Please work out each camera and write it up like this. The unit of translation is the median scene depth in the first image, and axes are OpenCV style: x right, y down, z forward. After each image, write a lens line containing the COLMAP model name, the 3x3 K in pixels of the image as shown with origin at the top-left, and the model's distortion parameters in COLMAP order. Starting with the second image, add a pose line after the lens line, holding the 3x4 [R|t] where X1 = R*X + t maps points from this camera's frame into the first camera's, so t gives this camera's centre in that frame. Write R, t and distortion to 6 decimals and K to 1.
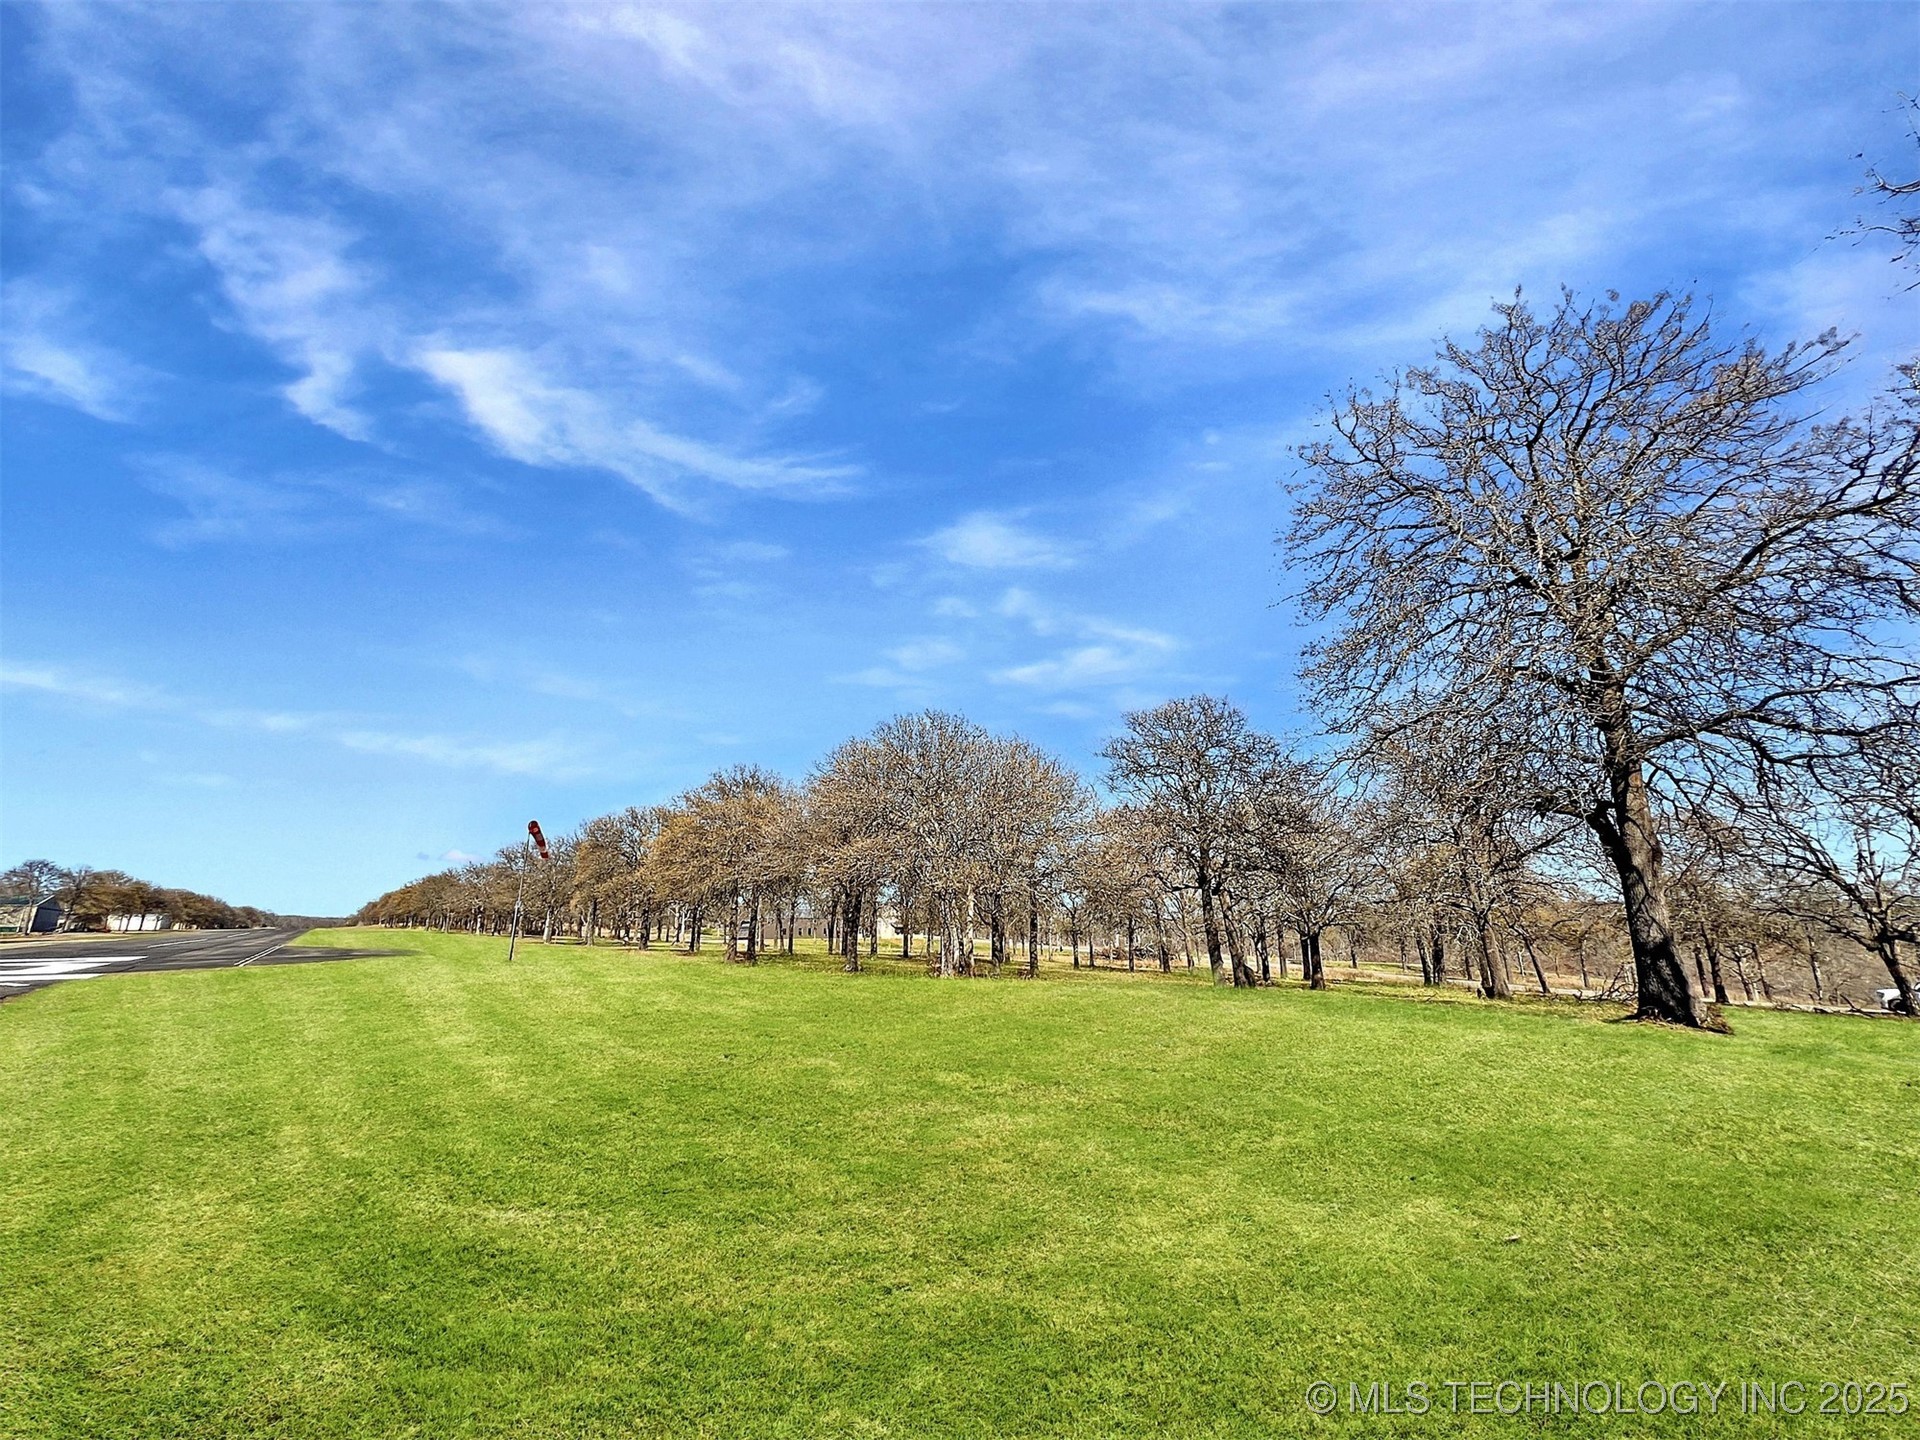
lens RADIAL K [[771.2, 0, 960.0], [0, 771.2, 720.0], [0, 0, 1]] dist [-0.000420, 0.000129]
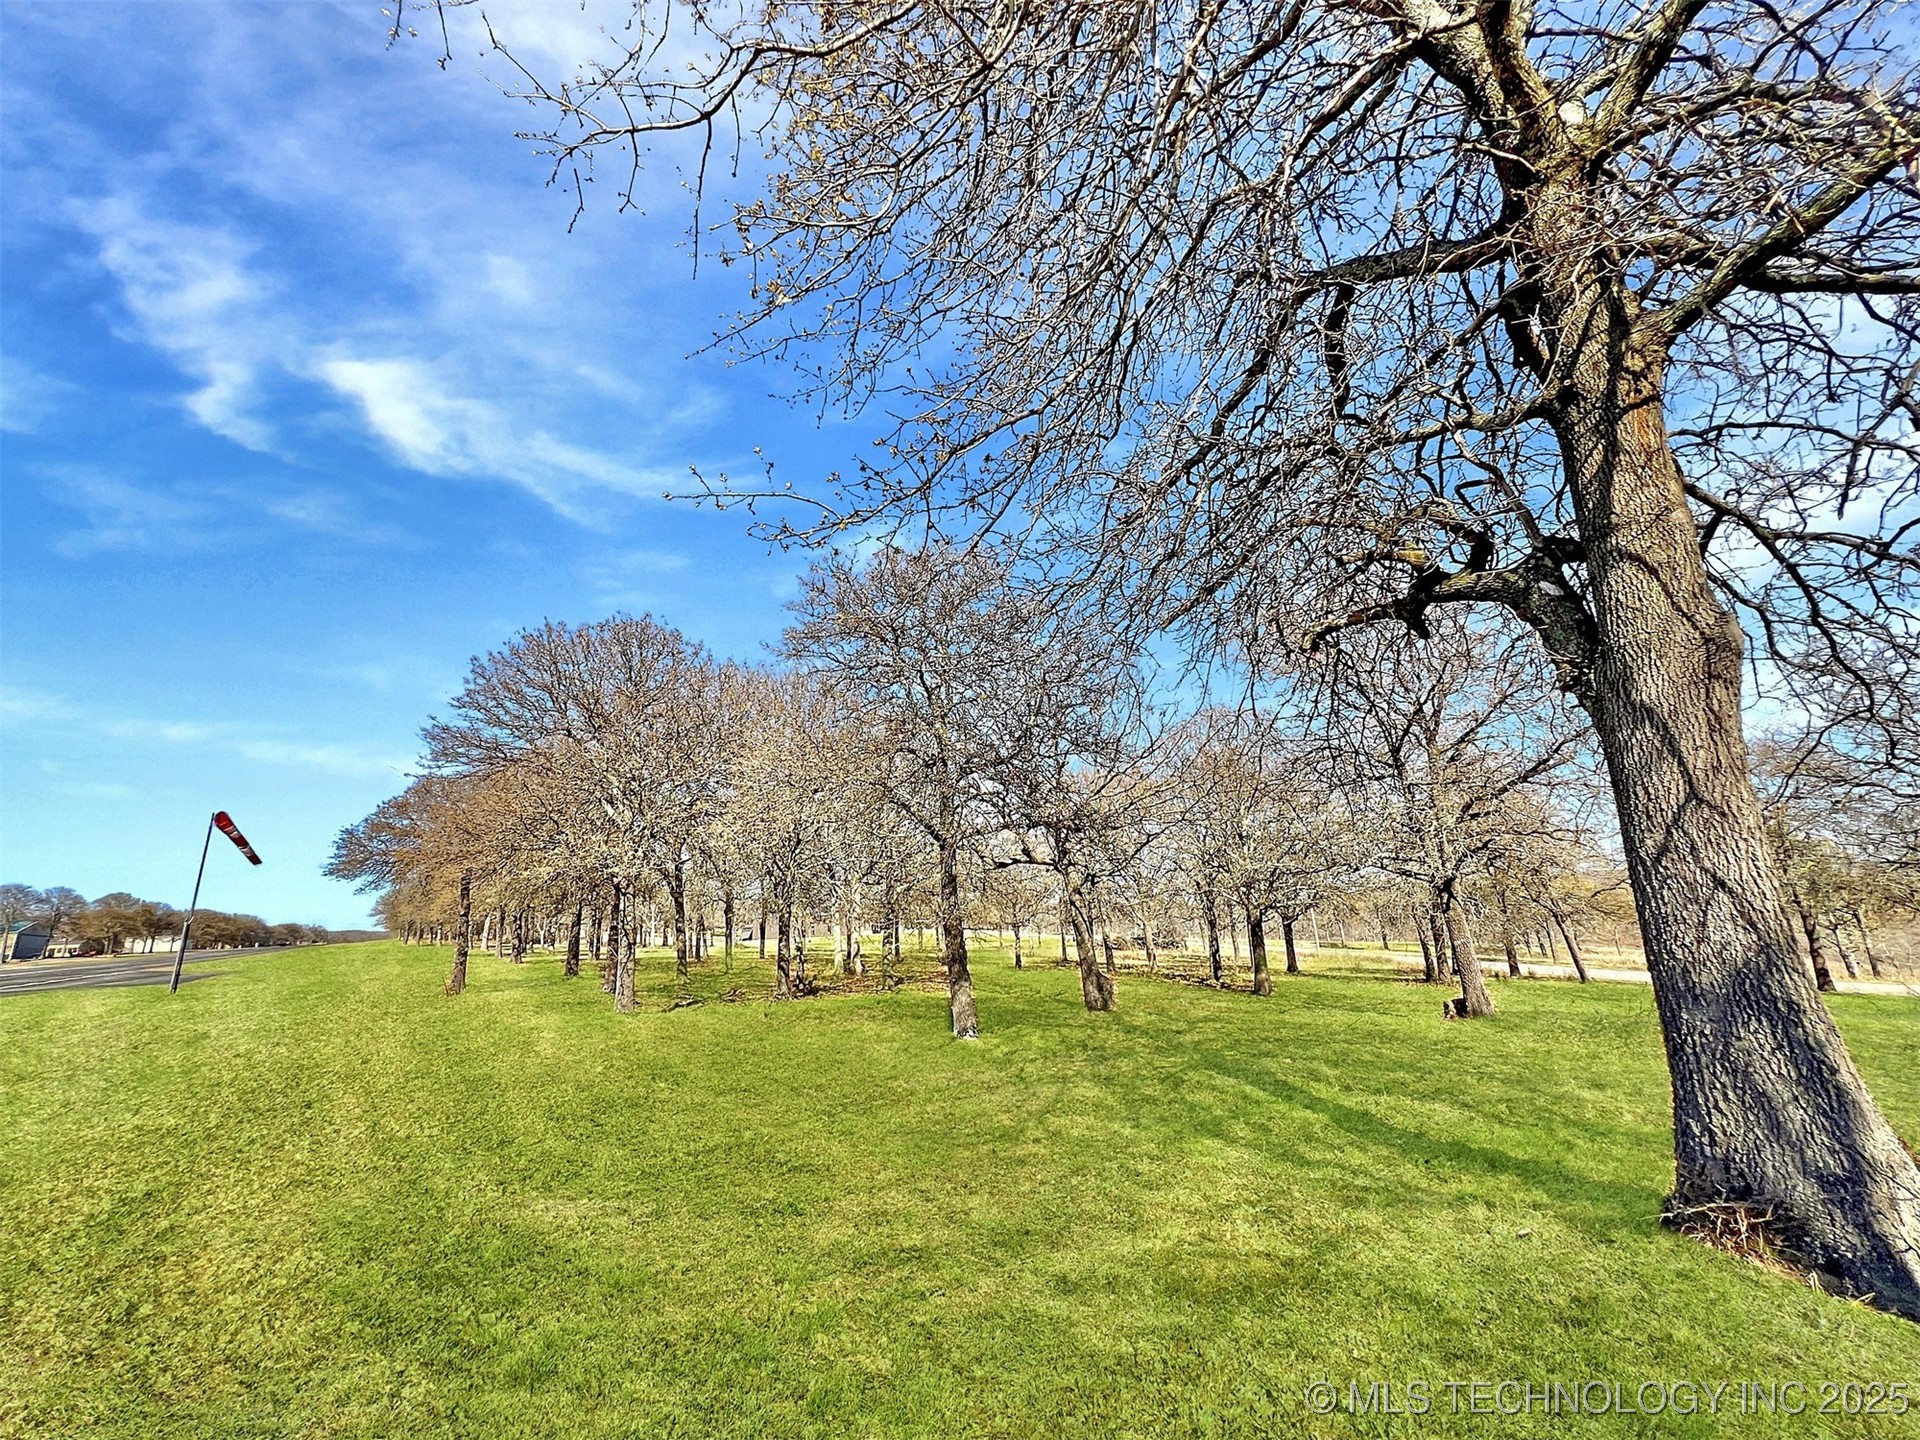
lens RADIAL K [[771.2, 0, 960.0], [0, 771.2, 720.0], [0, 0, 1]] dist [-0.000420, 0.000129]
pose [[0.997569, -0.049534, -0.049023, 0.240996], [0.050059, 0.998701, 0.009533, 0.069052], [0.048487, -0.011963, 0.998752, 0.265797]]
